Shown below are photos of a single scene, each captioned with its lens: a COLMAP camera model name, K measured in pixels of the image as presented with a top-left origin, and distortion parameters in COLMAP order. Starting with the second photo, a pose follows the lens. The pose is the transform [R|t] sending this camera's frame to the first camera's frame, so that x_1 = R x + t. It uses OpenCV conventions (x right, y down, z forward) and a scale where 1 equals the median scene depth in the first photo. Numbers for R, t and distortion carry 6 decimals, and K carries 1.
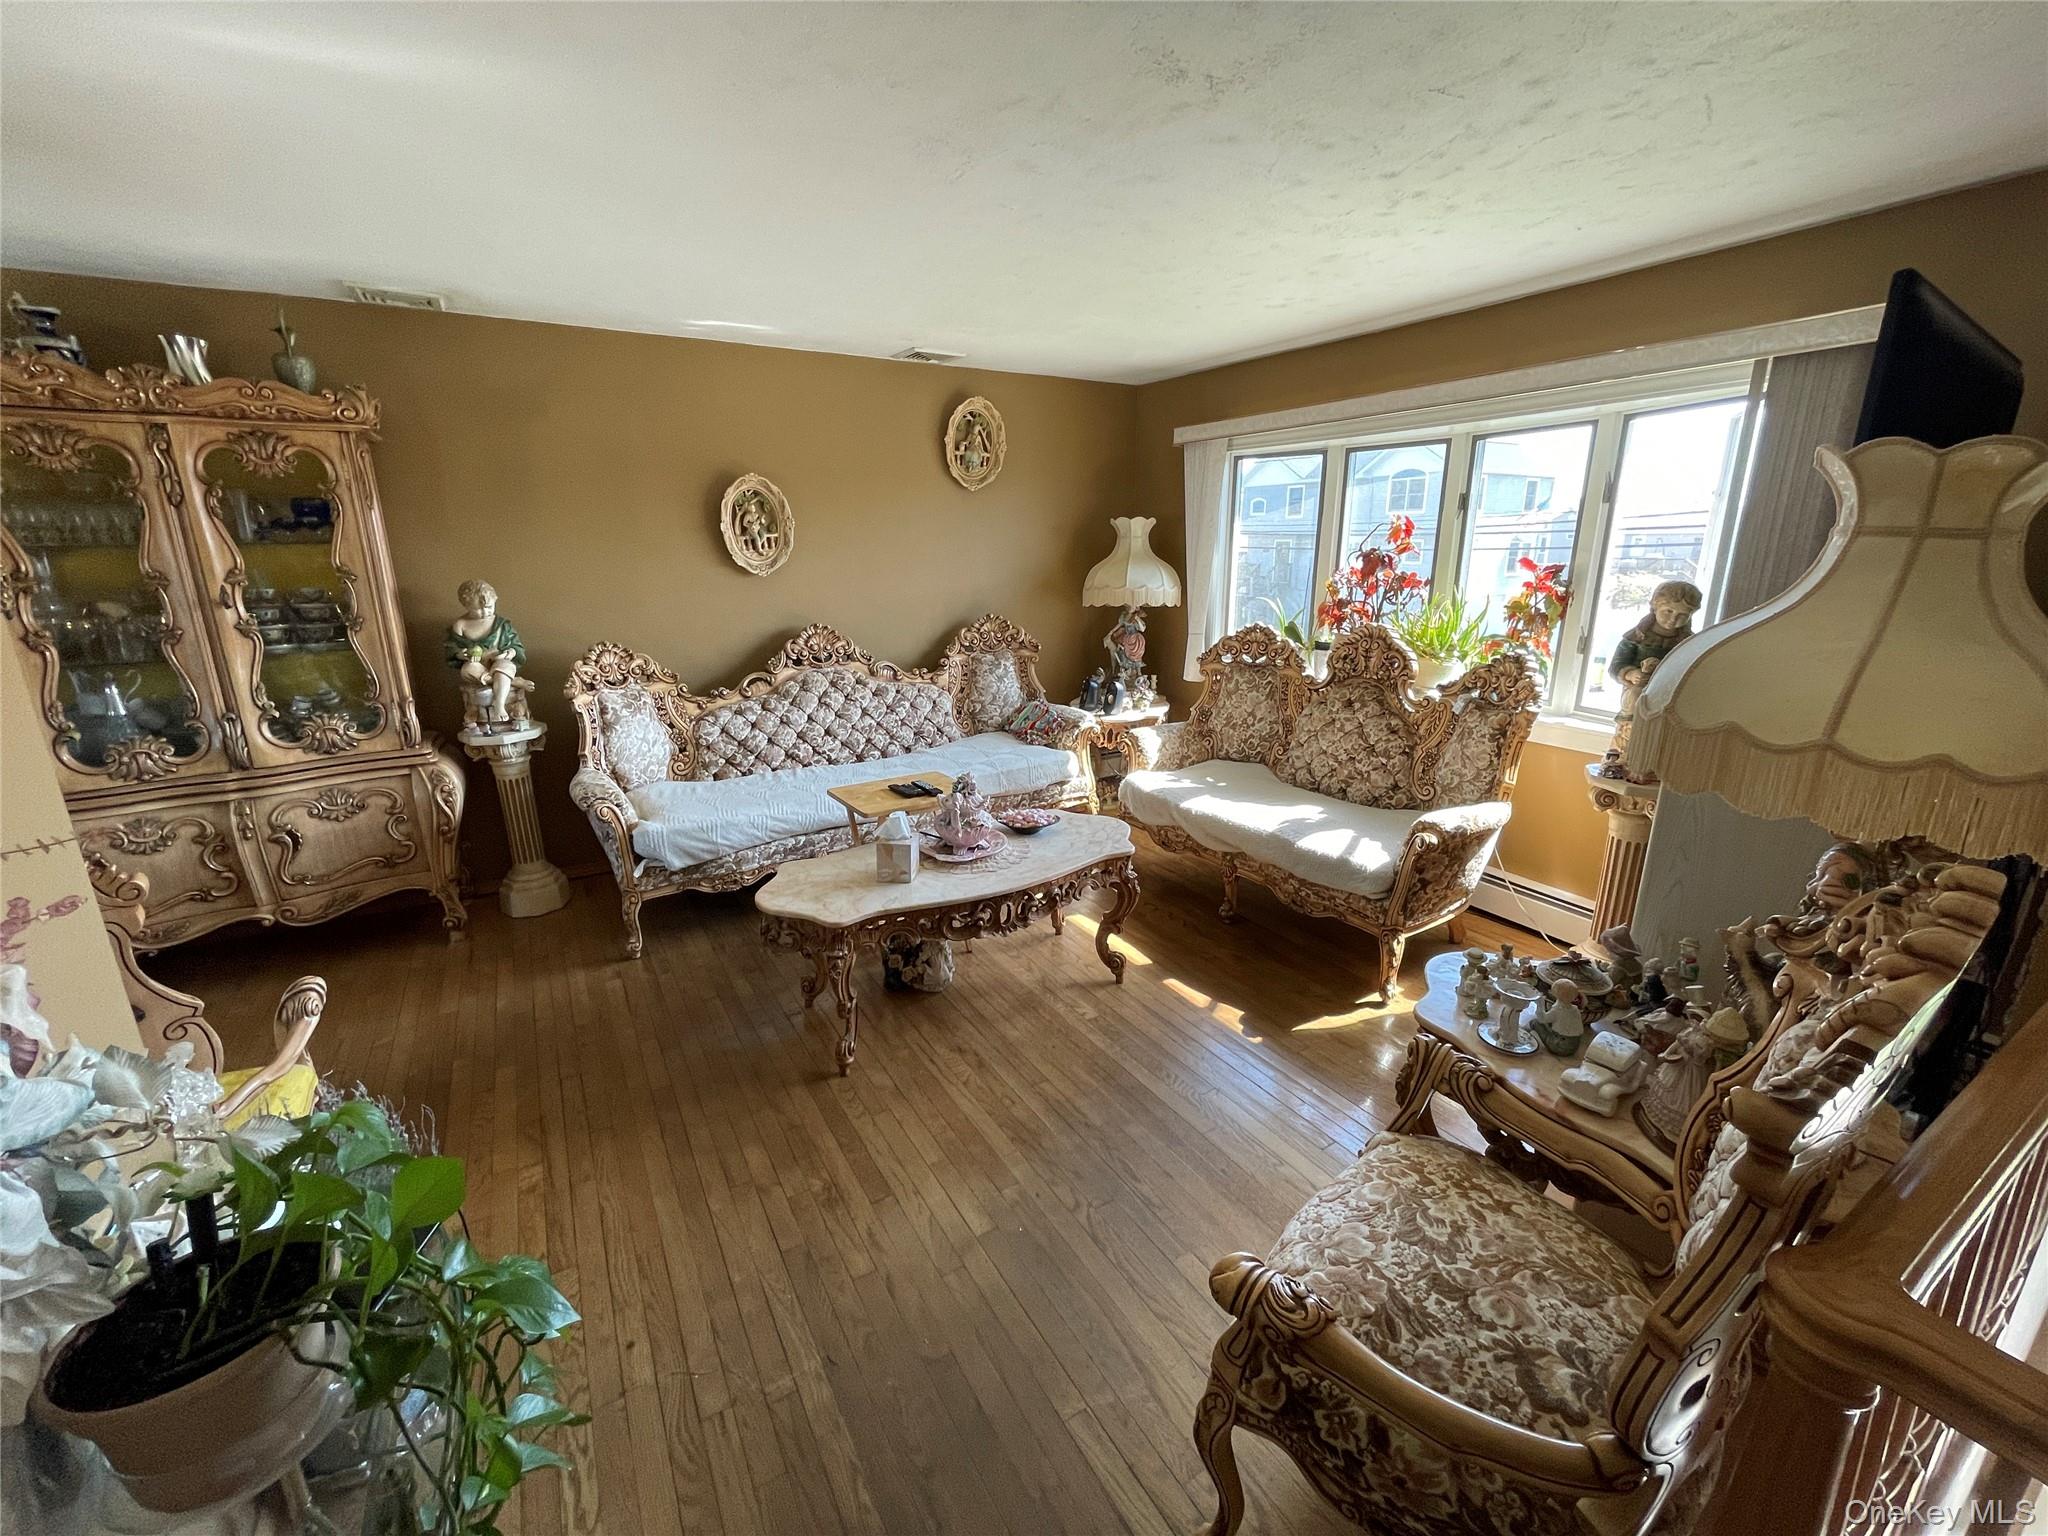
lens RADIAL K [[823.9, 0, 1022.8], [0, 823.9, 764.9], [0, 0, 1]] dist [-0.003785, -0.000771]
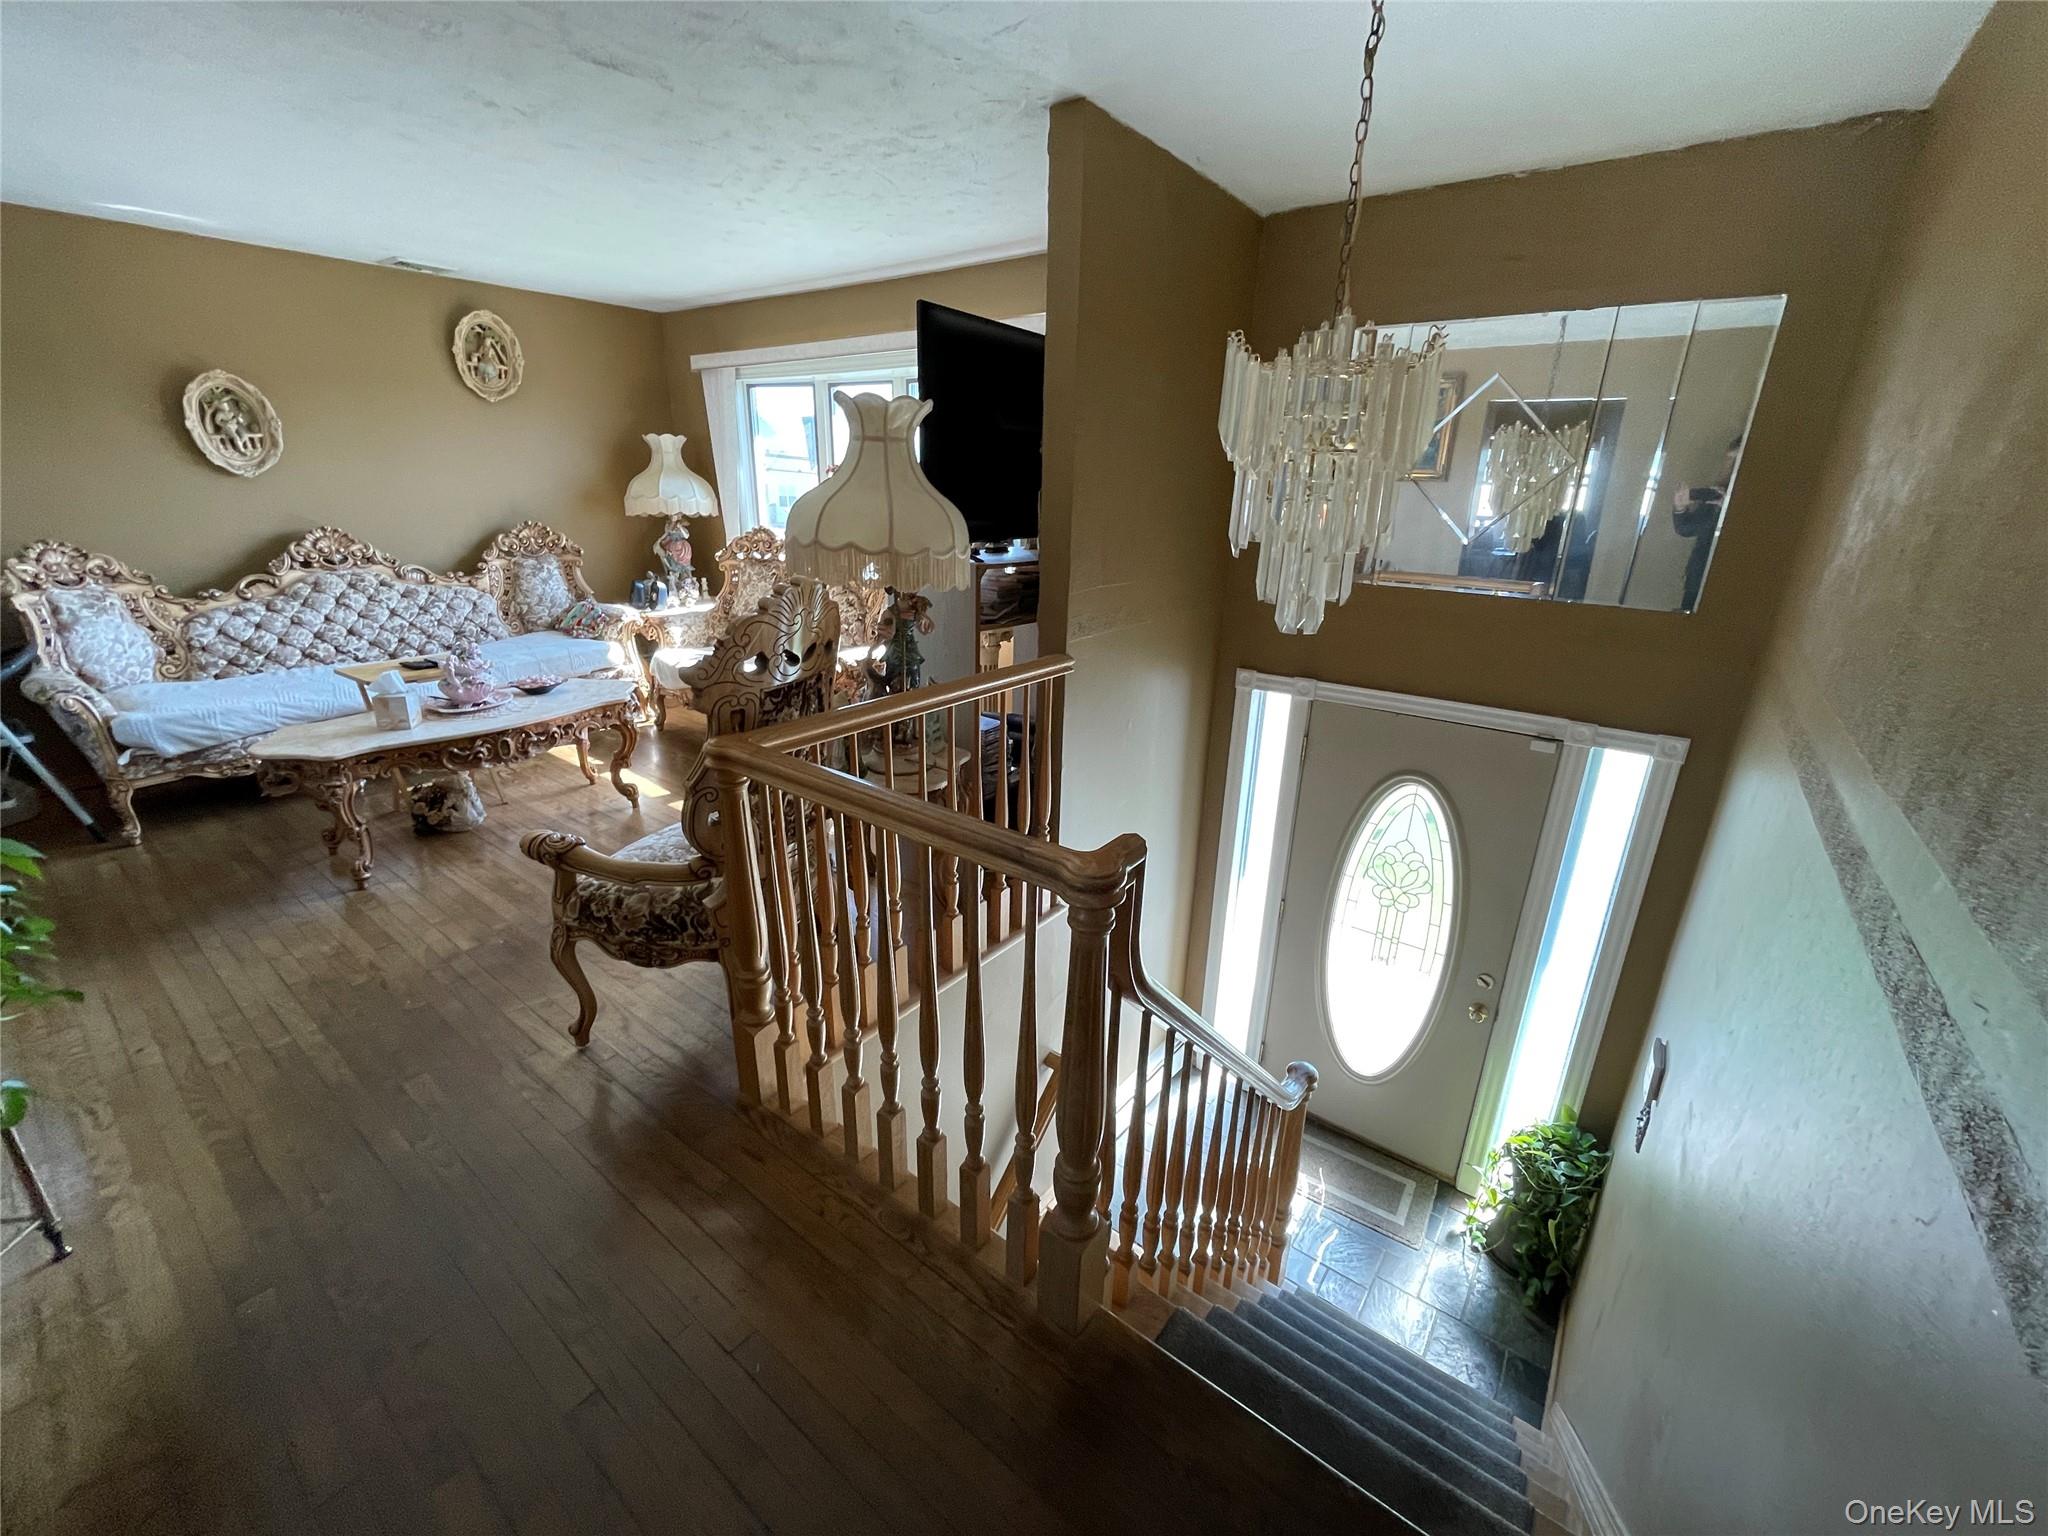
lens RADIAL K [[823.9, 0, 1022.8], [0, 823.9, 764.9], [0, 0, 1]] dist [-0.003785, -0.000771]
pose [[0.928789, -0.097330, 0.357600, 0.173878], [0.070550, 0.993688, 0.087221, 0.101997], [-0.363832, -0.055782, 0.929793, -0.300137]]
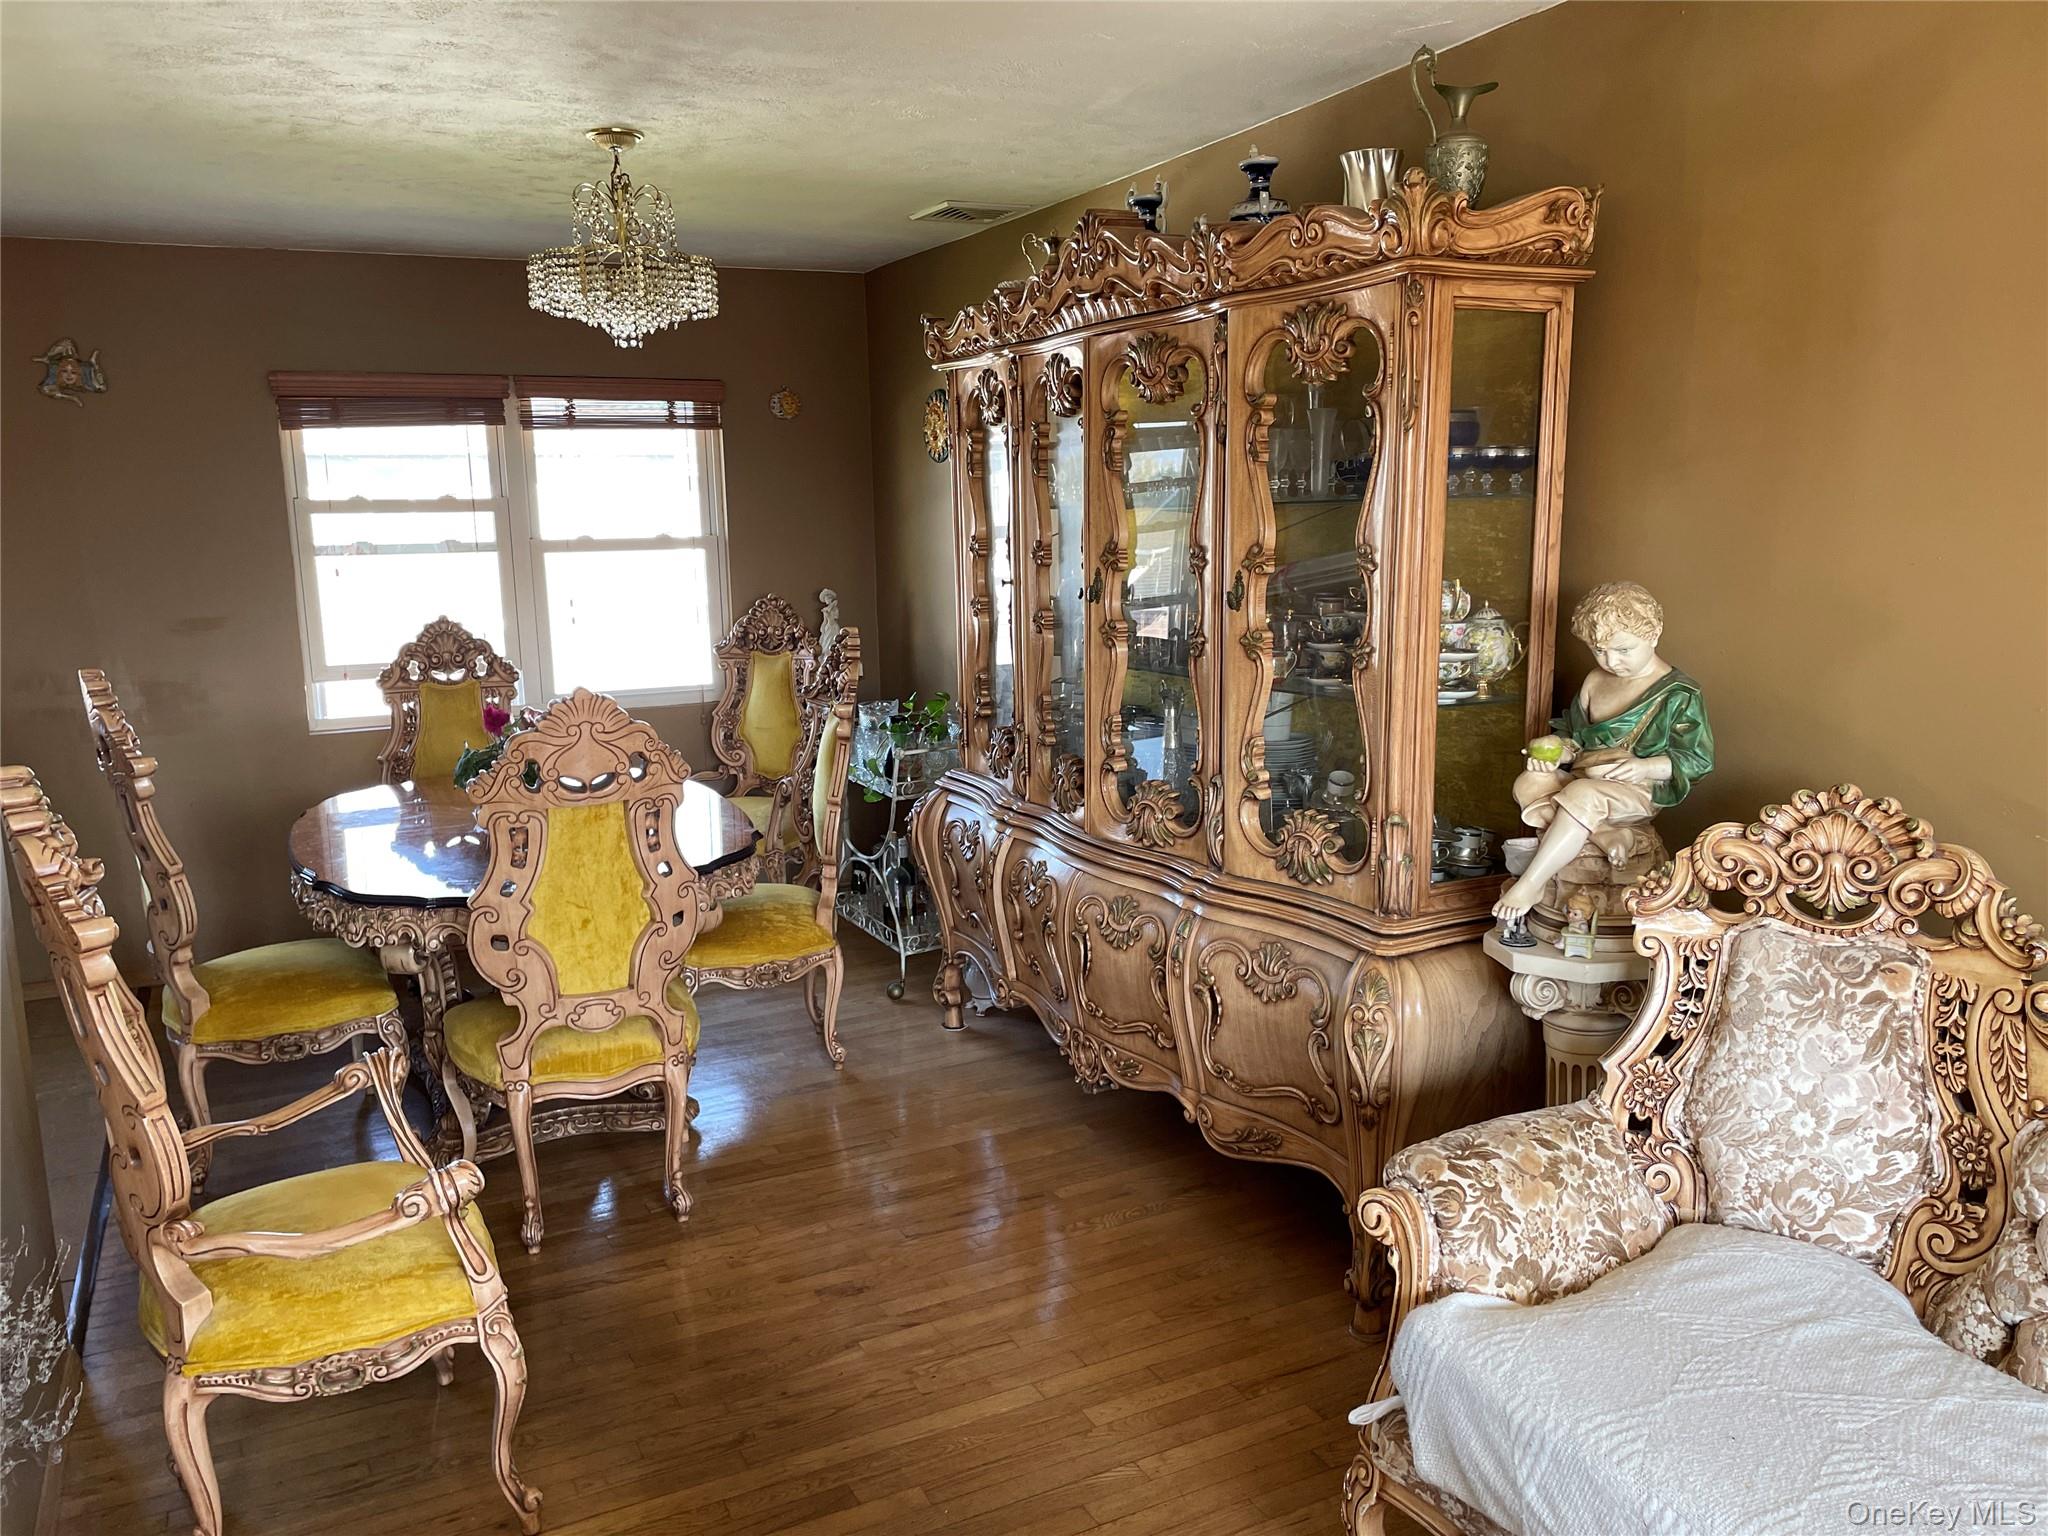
lens RADIAL K [[1539.3, 0, 1003.8], [0, 1539.3, 778.9], [0, 0, 1]] dist [0.084504, -0.108431]
pose [[-0.084769, 0.182160, -0.979608, 0.126056], [-0.240666, 0.950295, 0.197535, -0.181901], [0.966899, 0.252503, -0.036716, 0.648433]]
